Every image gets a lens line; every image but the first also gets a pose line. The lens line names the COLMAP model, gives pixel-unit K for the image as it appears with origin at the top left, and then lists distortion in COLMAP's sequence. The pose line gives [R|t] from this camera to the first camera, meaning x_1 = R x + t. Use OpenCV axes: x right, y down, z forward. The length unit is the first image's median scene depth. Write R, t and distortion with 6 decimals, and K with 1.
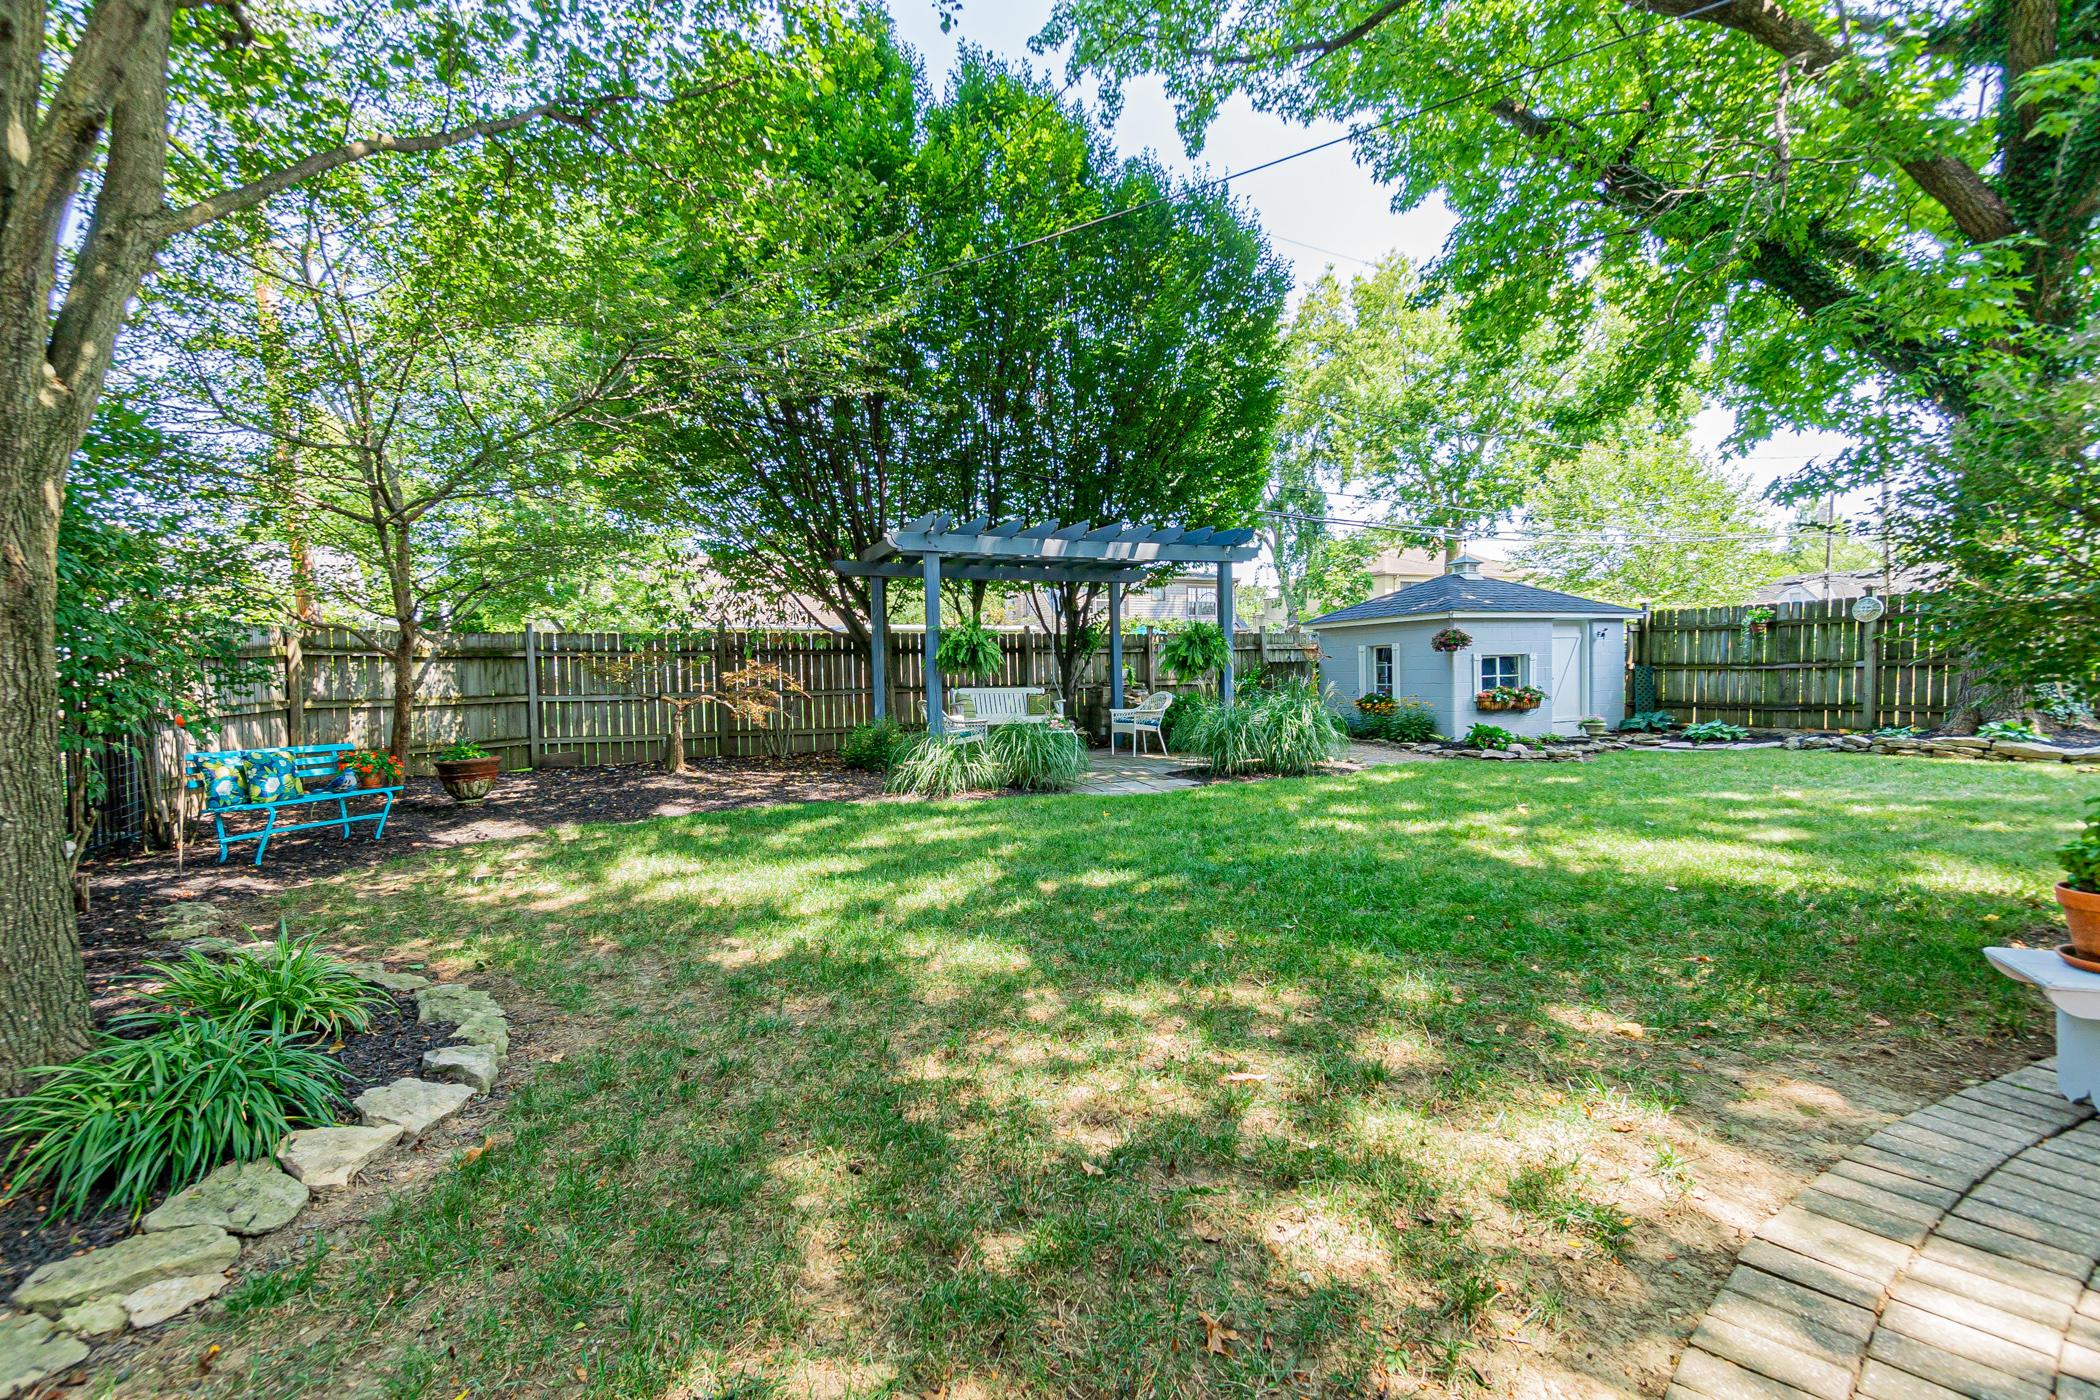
lens RADIAL K [[805.9, 0, 1050.0], [0, 805.9, 700.0], [0, 0, 1]] dist [0.000735, 0.000019]
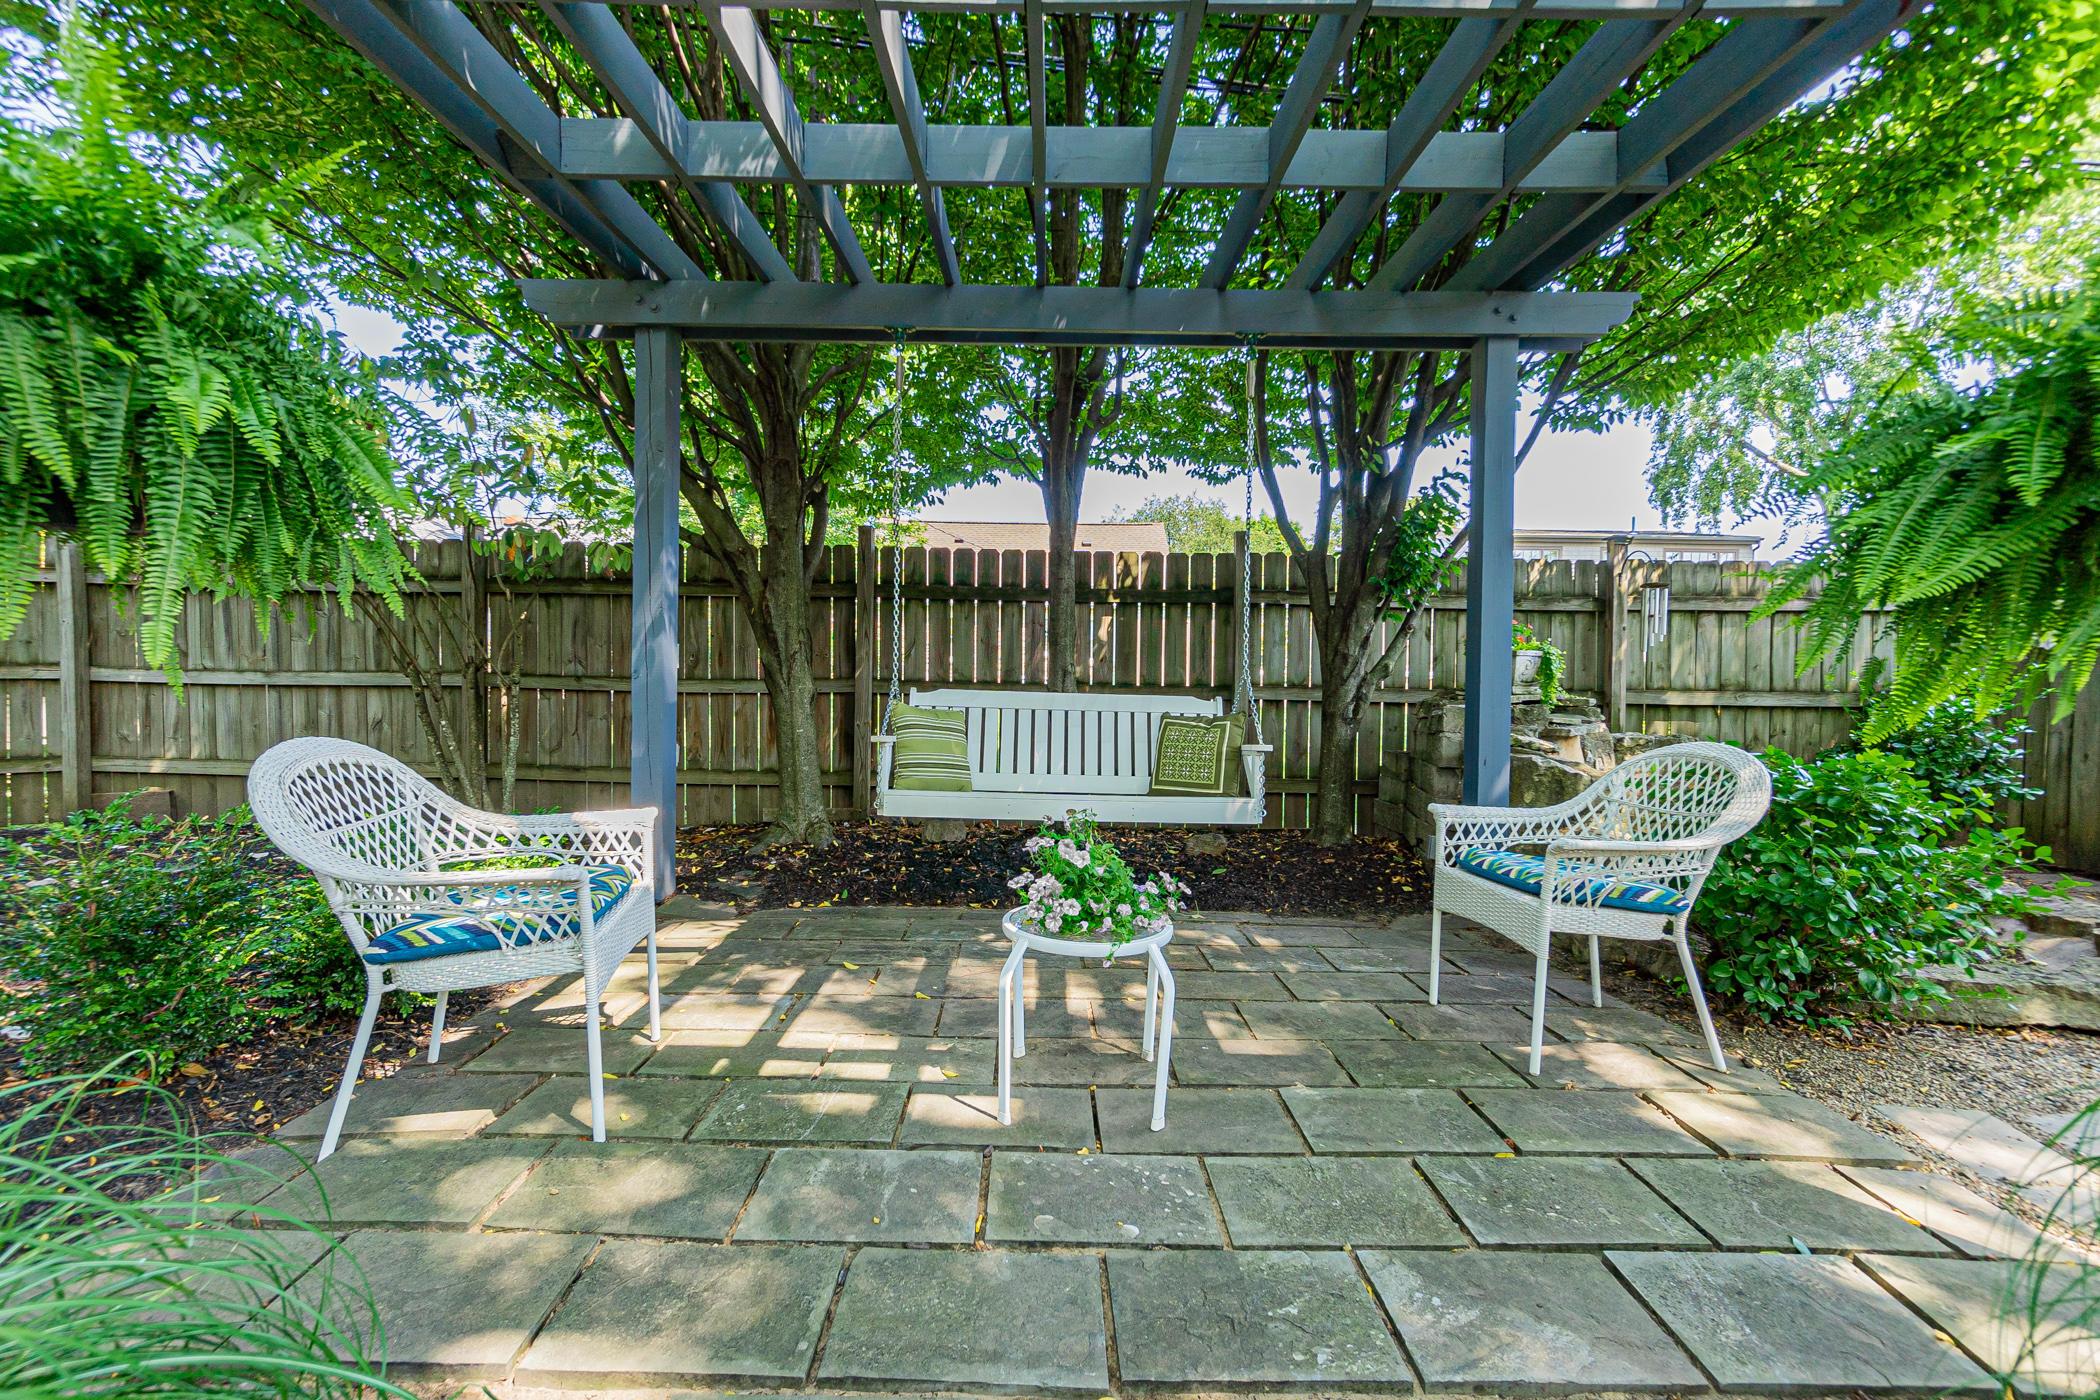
lens RADIAL K [[805.9, 0, 1050.0], [0, 805.9, 700.0], [0, 0, 1]] dist [0.000735, 0.000019]
pose [[0.894119, 0.044591, -0.445604, 0.067579], [-0.042927, 0.998982, 0.013832, -0.015661], [0.445767, 0.006761, 0.895124, 0.629049]]
